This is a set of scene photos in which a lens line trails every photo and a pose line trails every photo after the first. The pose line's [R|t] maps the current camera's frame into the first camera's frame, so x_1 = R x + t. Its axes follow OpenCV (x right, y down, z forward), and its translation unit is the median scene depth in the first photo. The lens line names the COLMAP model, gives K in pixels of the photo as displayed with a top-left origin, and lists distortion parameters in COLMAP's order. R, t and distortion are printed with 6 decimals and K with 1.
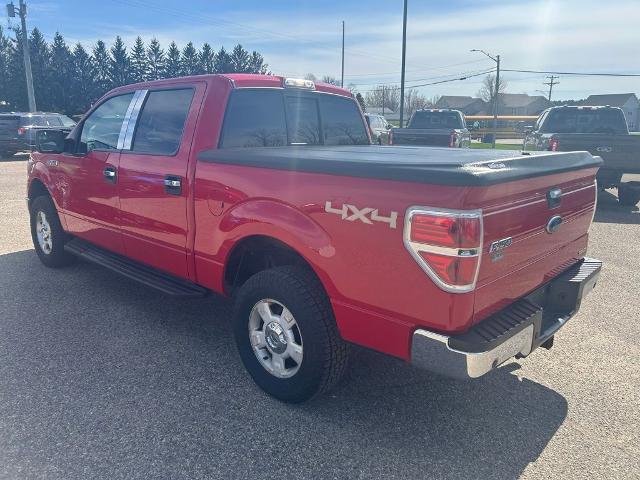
lens RADIAL K [[488.4, 0, 320.0], [0, 488.4, 240.0], [0, 0, 1]] dist [0.029788, -0.009745]
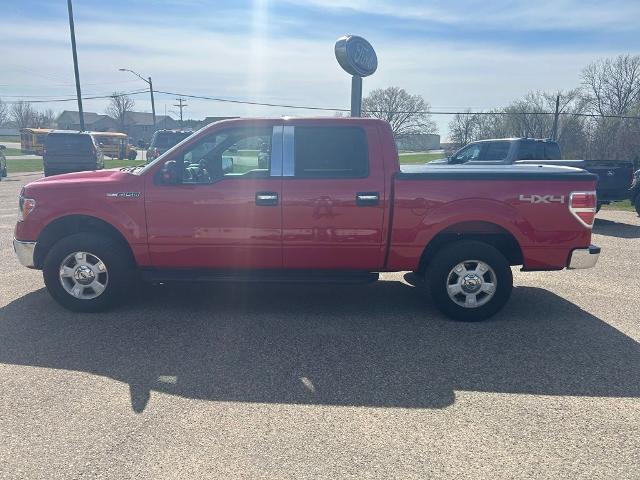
lens RADIAL K [[488.4, 0, 320.0], [0, 488.4, 240.0], [0, 0, 1]] dist [0.029788, -0.009745]
pose [[0.731842, -0.135144, 0.667940, -1.577761], [0.156352, 0.987292, 0.028448, -0.070997], [-0.663296, 0.083615, 0.743671, 0.113037]]
